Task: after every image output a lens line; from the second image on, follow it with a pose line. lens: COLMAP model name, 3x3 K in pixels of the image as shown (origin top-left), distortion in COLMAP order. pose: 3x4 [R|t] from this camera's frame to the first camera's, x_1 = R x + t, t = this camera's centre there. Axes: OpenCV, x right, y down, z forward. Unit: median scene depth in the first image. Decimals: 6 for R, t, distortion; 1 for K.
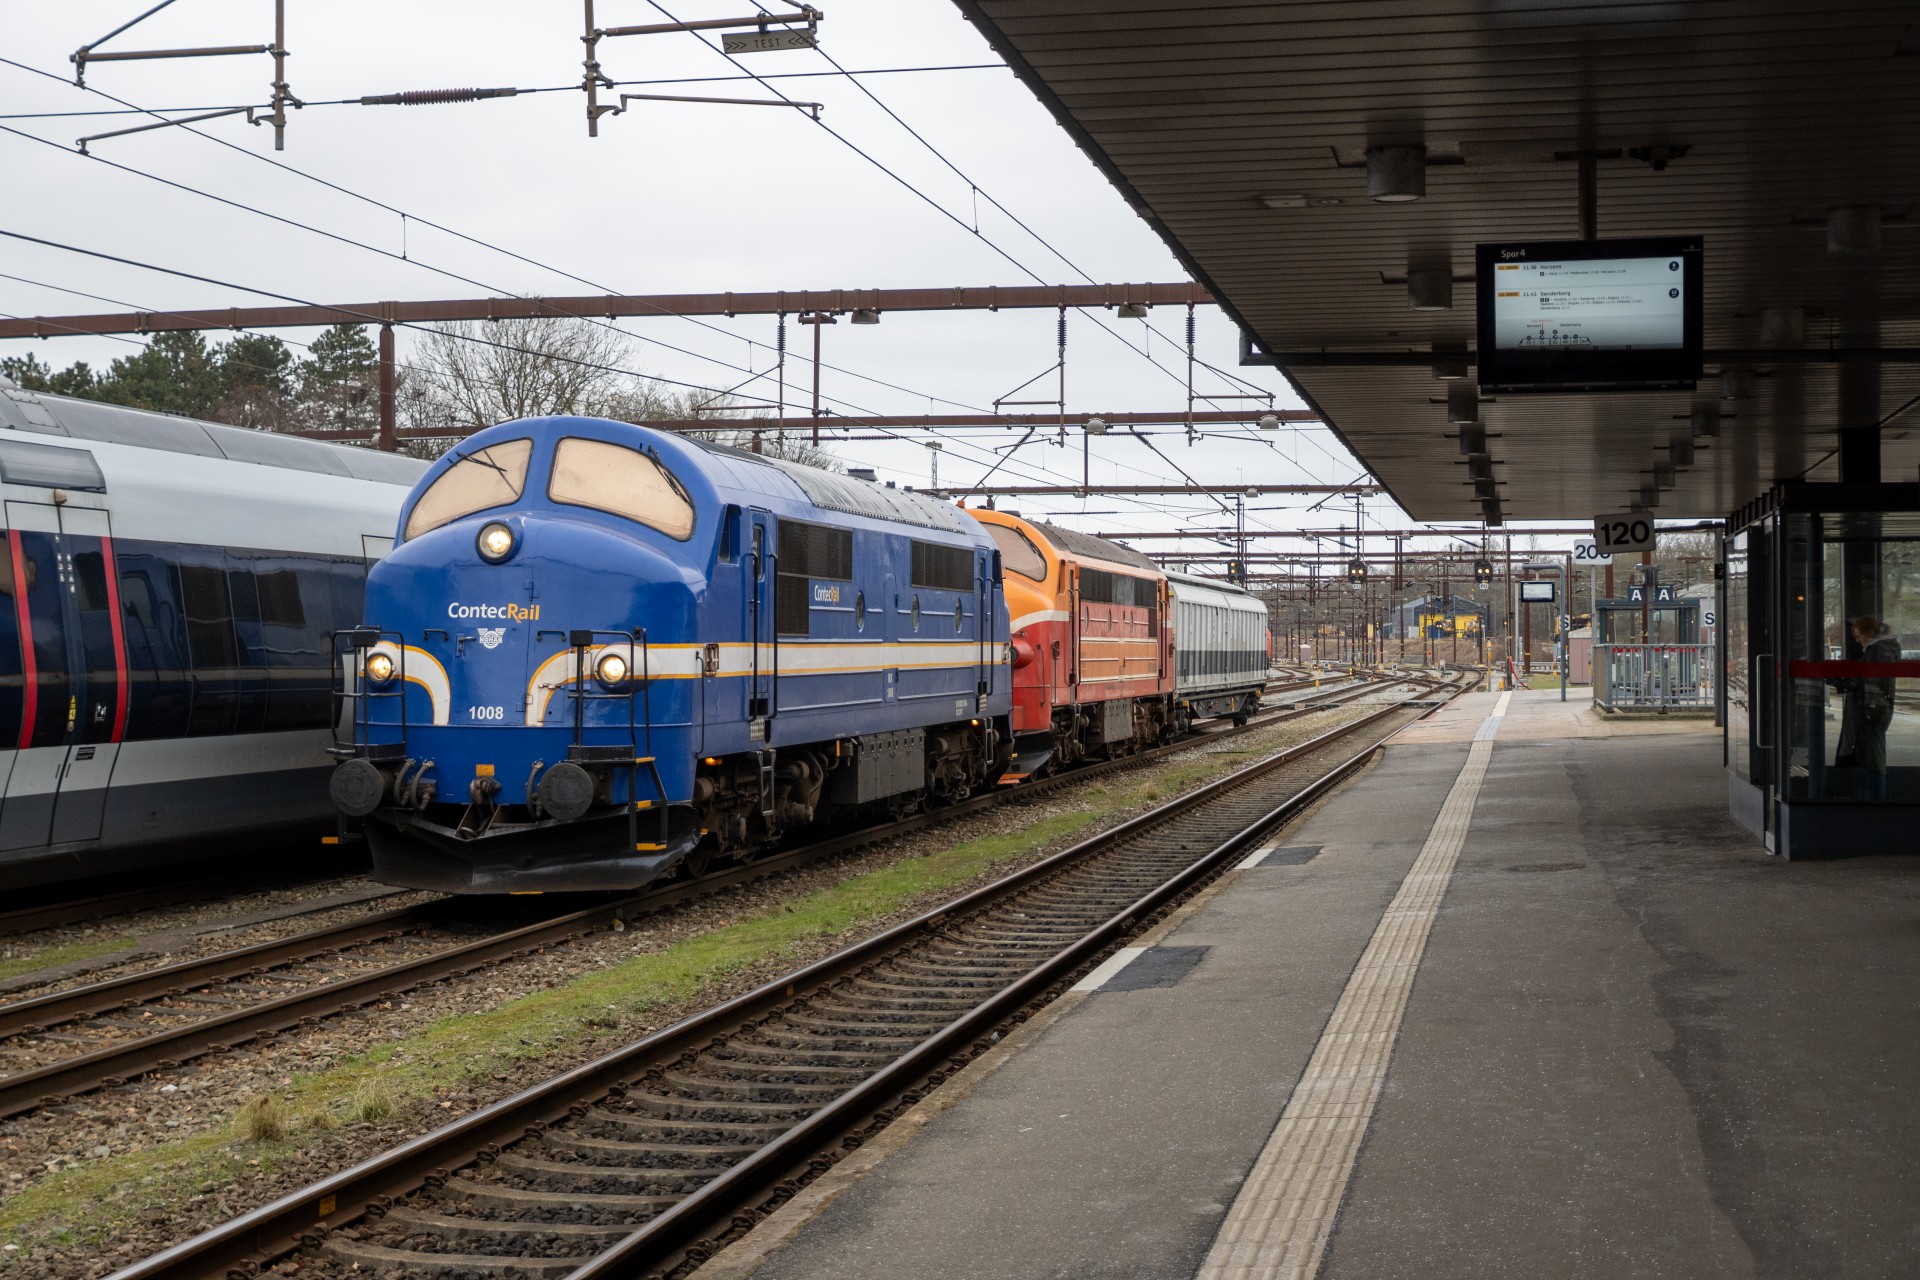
lens RADIAL K [[2691.3, 0, 960.0], [0, 2691.3, 640.0], [0, 0, 1]] dist [0.000269, -0.001025]
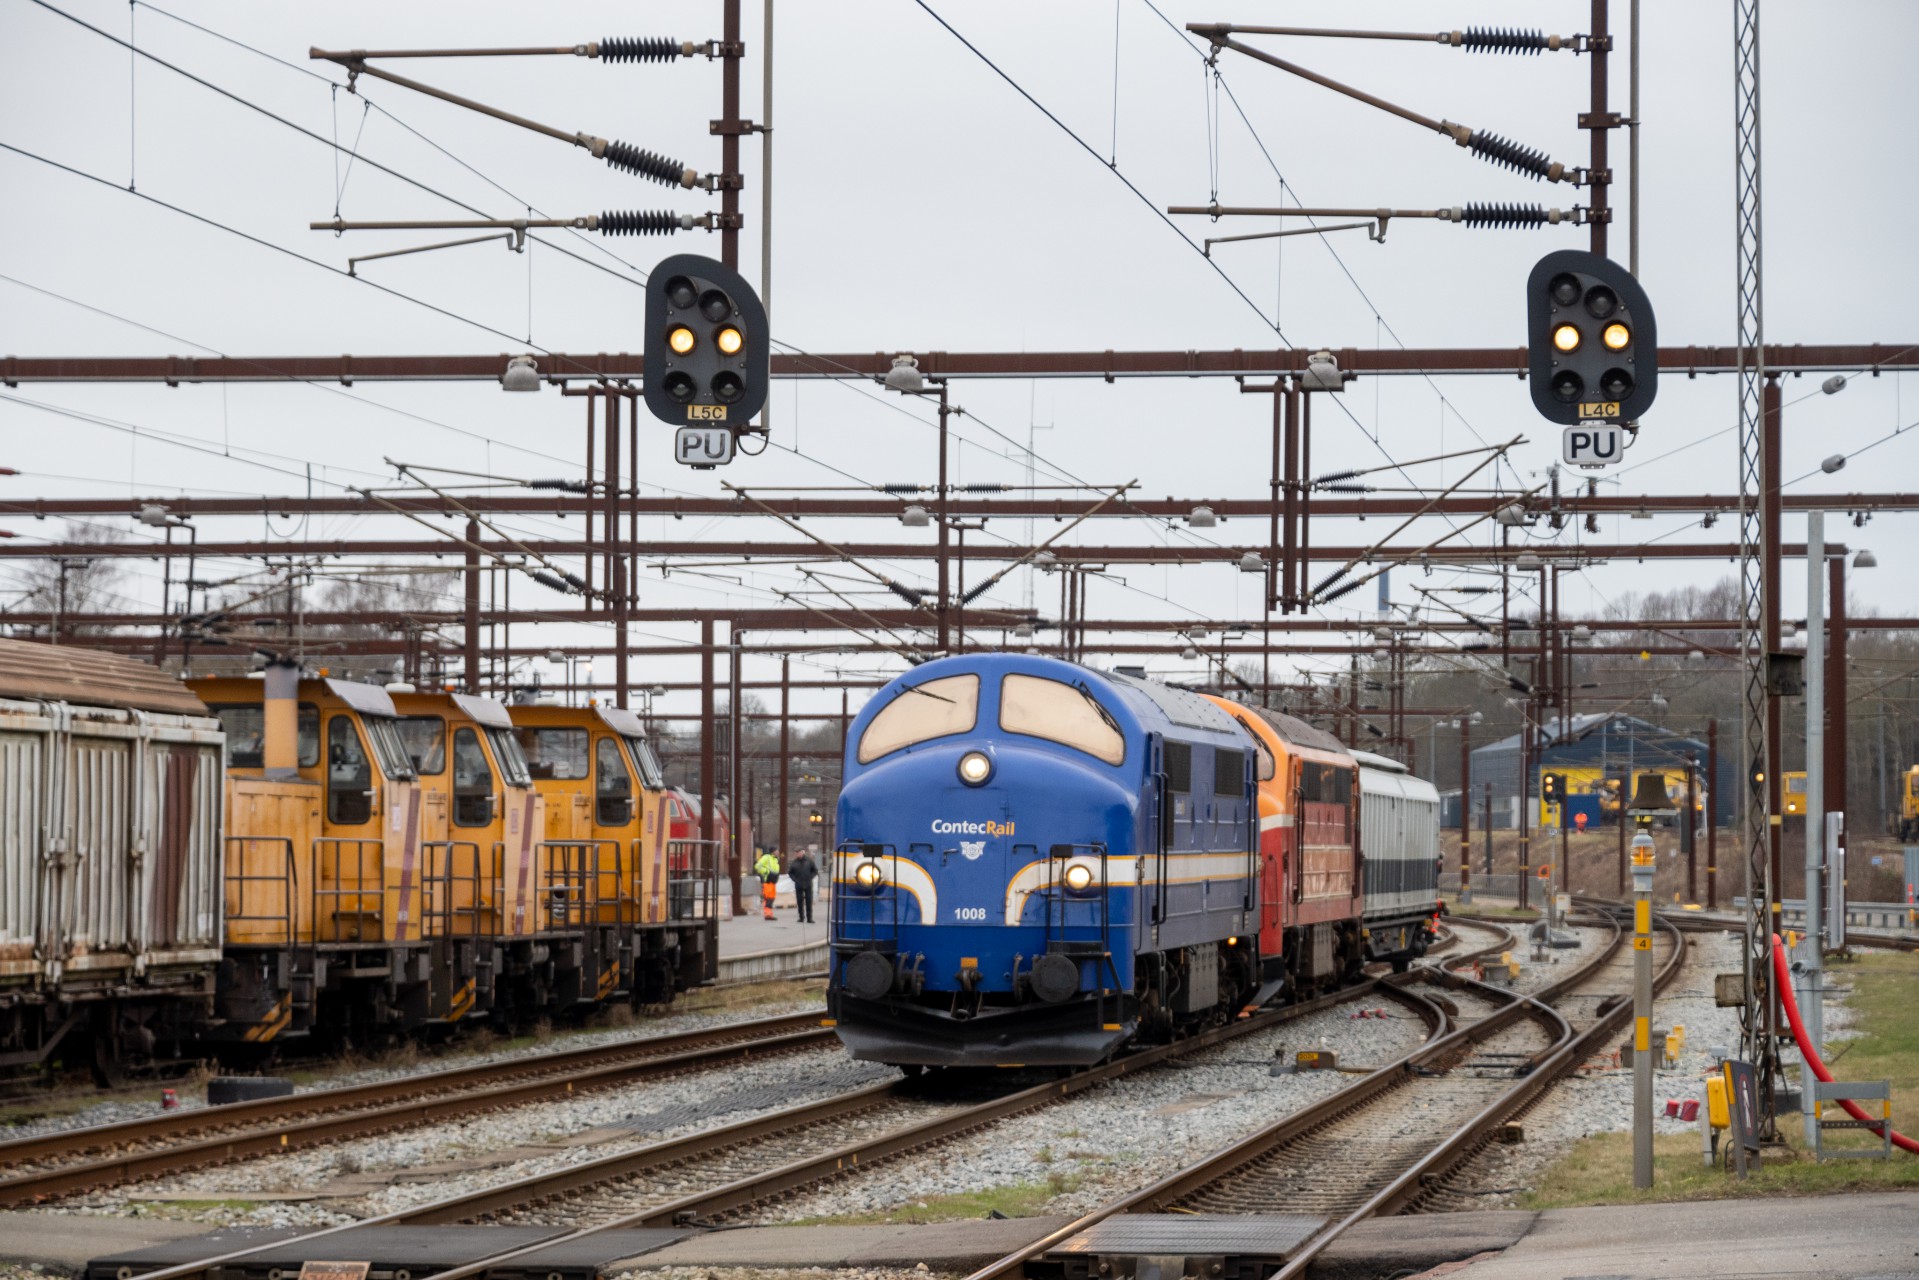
lens RADIAL K [[6621.7, 0, 959.5], [0, 6621.7, 640.0], [0, 0, 1]] dist [-0.068091, -0.139787]
pose [[0.996639, 0.009269, 0.081393, -0.412666], [-0.006996, 0.999579, -0.028164, -0.010941], [-0.081620, 0.027500, 0.996284, -1.867196]]
